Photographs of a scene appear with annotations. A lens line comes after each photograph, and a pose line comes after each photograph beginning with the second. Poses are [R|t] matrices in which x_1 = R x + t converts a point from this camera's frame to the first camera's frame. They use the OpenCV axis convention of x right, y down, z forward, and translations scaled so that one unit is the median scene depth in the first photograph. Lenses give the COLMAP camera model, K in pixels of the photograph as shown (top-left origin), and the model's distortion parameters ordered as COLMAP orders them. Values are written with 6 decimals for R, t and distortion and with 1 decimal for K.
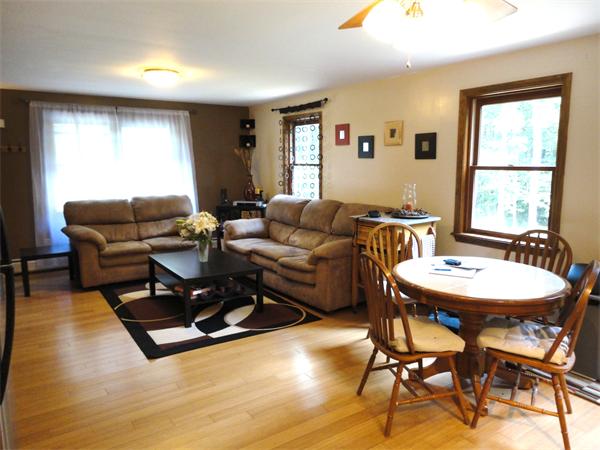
lens RADIAL K [[437.2, 0, 300.0], [0, 437.2, 225.0], [0, 0, 1]] dist [-0.000500, 0.002723]
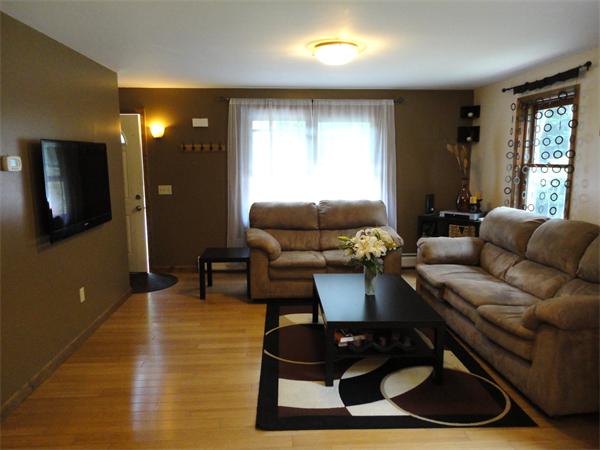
lens RADIAL K [[437.2, 0, 300.0], [0, 437.2, 225.0], [0, 0, 1]] dist [-0.000500, 0.002723]
pose [[0.856834, 0.077155, -0.509786, 0.040386], [-0.074457, 0.996892, 0.025731, -0.035981], [0.510187, 0.015910, 0.859916, 0.226986]]
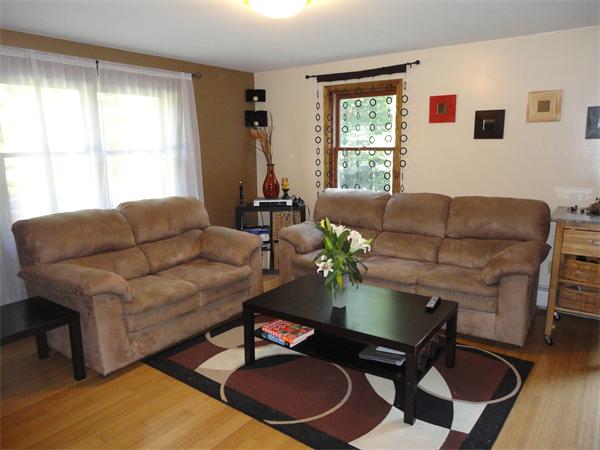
lens RADIAL K [[437.2, 0, 300.0], [0, 437.2, 225.0], [0, 0, 1]] dist [-0.000500, 0.002723]
pose [[0.944049, -0.072330, 0.321778, -0.382637], [0.060122, 0.997049, 0.047728, -0.050066], [-0.324280, -0.025712, 0.945612, 0.321020]]
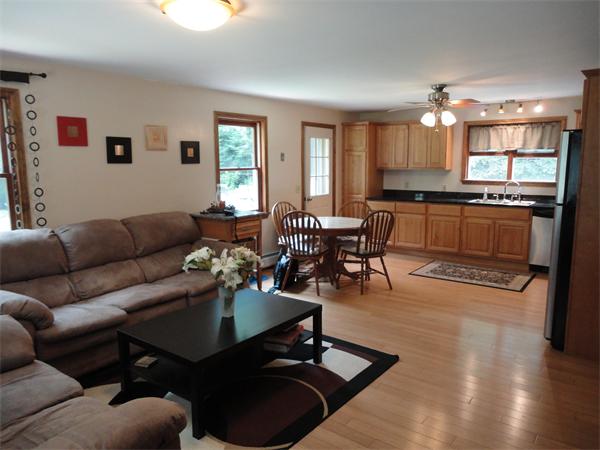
lens RADIAL K [[437.2, 0, 300.0], [0, 437.2, 225.0], [0, 0, 1]] dist [-0.000500, 0.002723]
pose [[-0.316713, -0.135410, 0.938806, -0.684075], [0.146482, 0.970901, 0.189456, -0.129874], [-0.937142, 0.197521, -0.287662, 0.833444]]
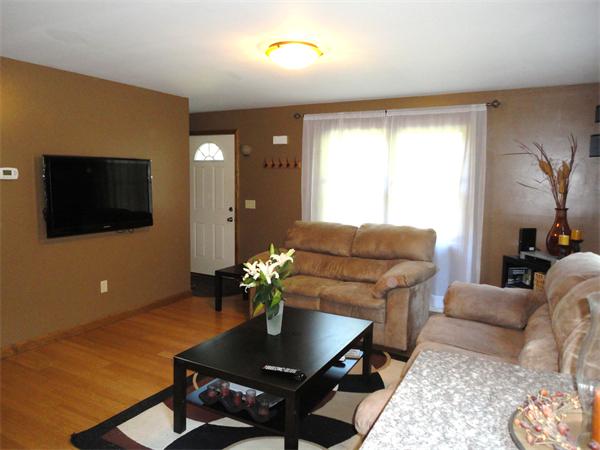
lens RADIAL K [[437.2, 0, 300.0], [0, 437.2, 225.0], [0, 0, 1]] dist [-0.000500, 0.002723]
pose [[0.446285, 0.102061, -0.889052, 0.247172], [-0.152628, 0.987600, 0.036758, -0.075241], [0.881779, 0.119289, 0.456329, 0.556093]]
